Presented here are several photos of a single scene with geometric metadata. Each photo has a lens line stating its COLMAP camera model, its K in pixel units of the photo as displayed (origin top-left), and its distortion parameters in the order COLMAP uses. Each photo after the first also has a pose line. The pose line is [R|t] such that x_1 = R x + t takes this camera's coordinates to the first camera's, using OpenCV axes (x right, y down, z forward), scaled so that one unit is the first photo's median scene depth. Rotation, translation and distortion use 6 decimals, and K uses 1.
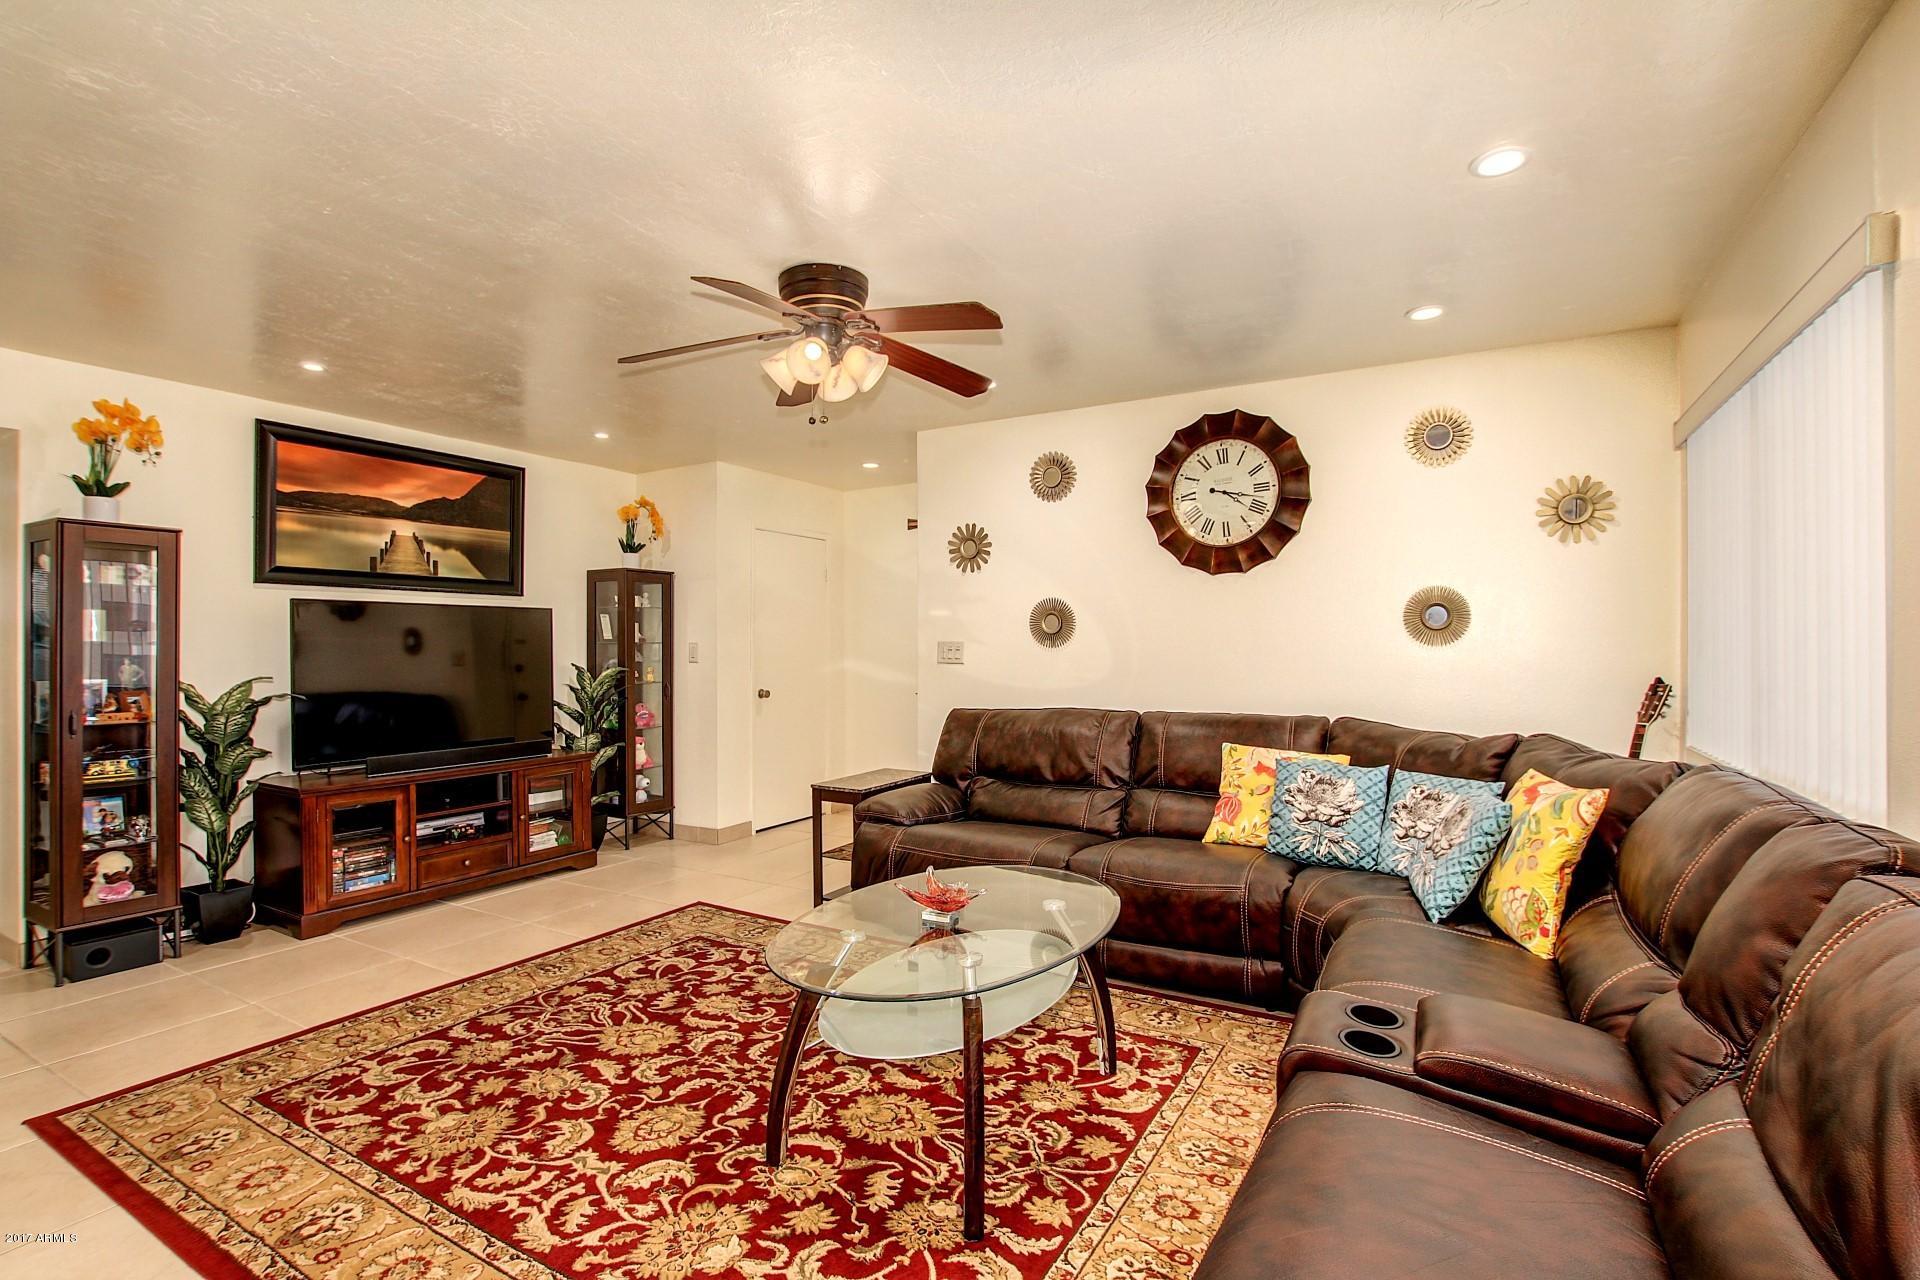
lens RADIAL K [[888.2, 0, 971.8], [0, 888.2, 651.6], [0, 0, 1]] dist [-0.028895, 0.001132]
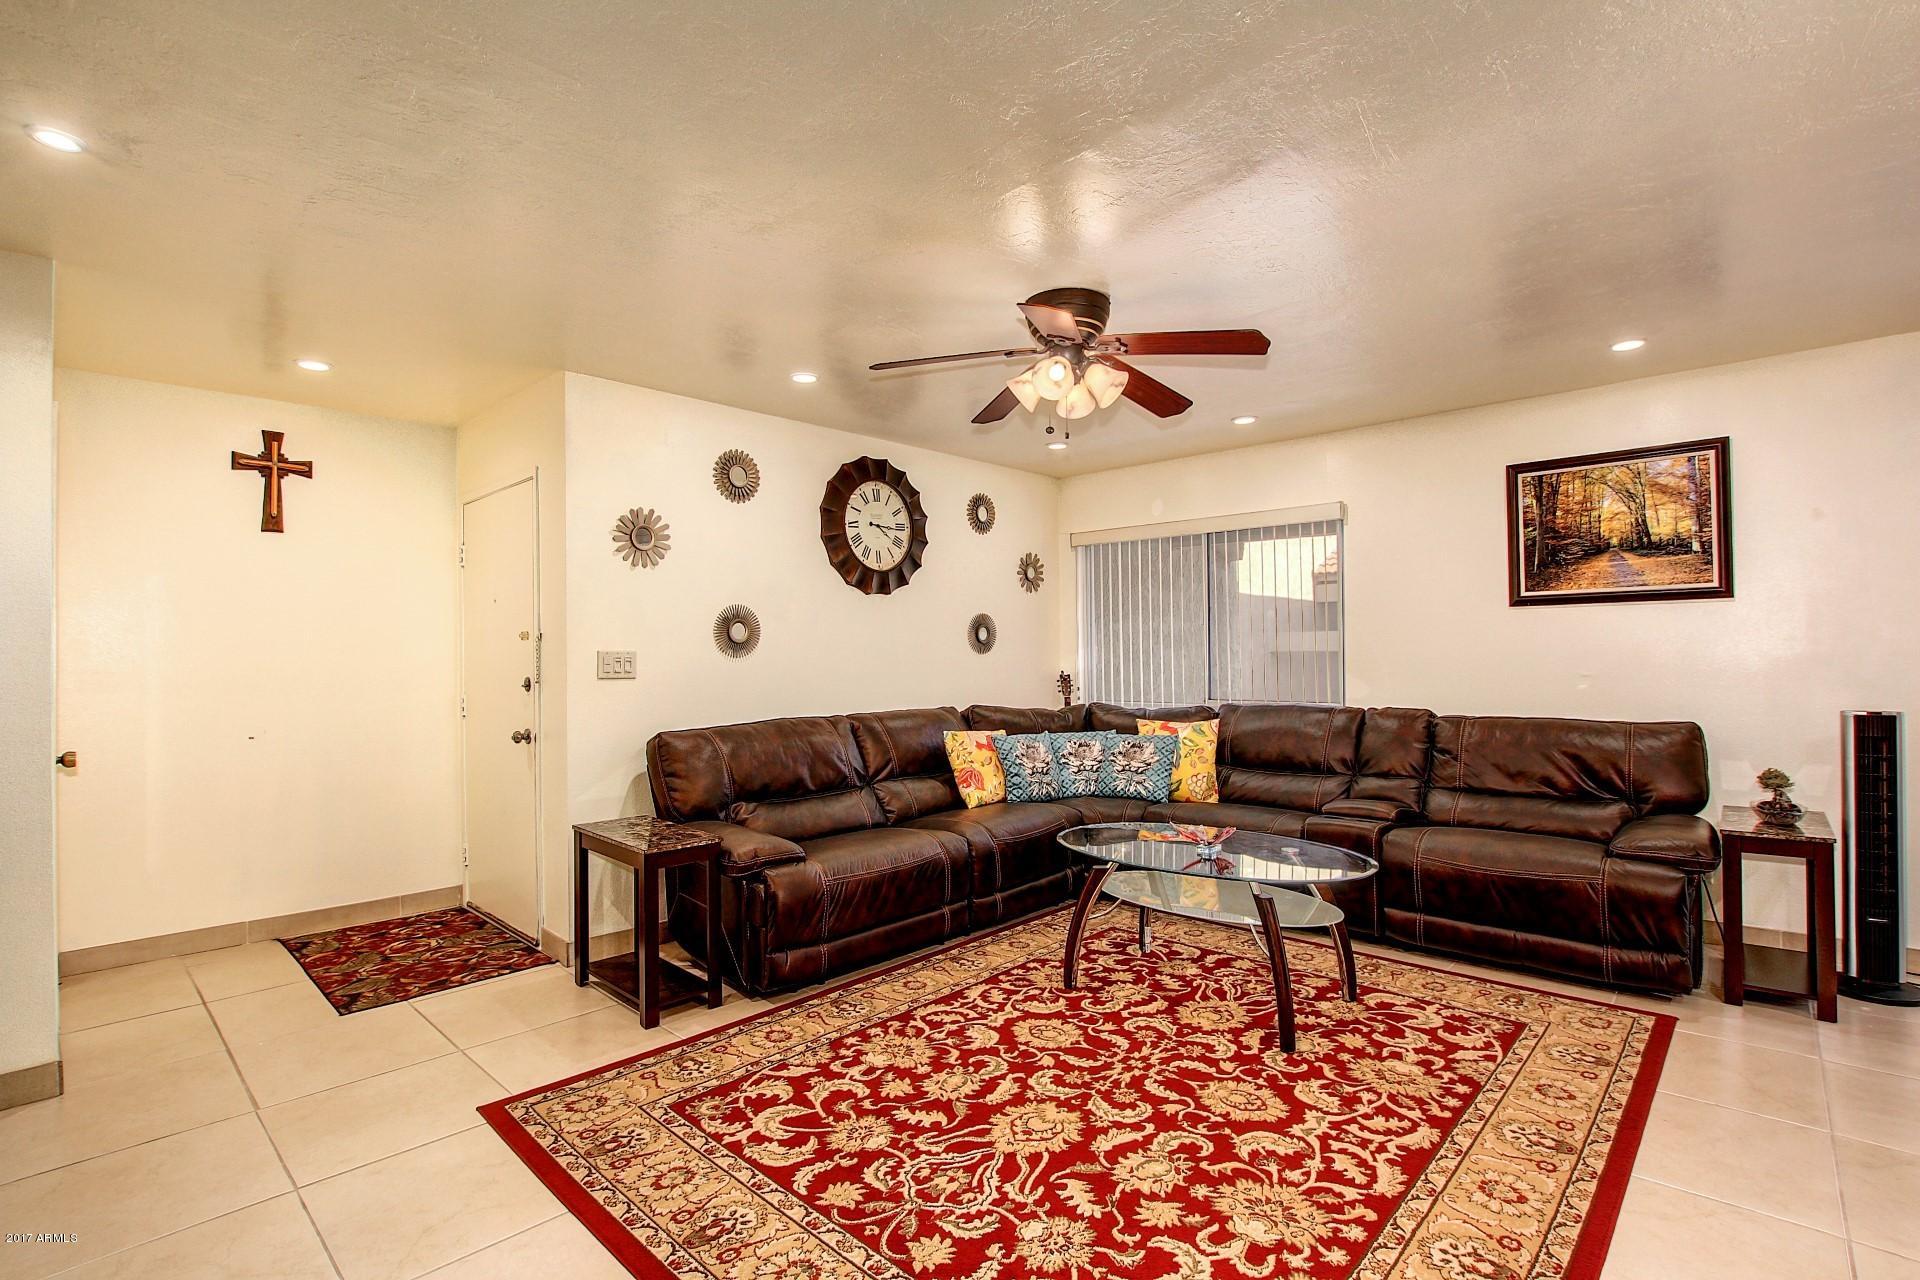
lens RADIAL K [[888.2, 0, 956.1], [0, 888.2, 638.7], [0, 0, 1]] dist [-0.028895, 0.001132]
pose [[0.240950, 0.016420, 0.970399, -1.258877], [0.016147, 0.999651, -0.020924, -0.000638], [-0.970403, 0.020711, 0.240600, 0.906367]]
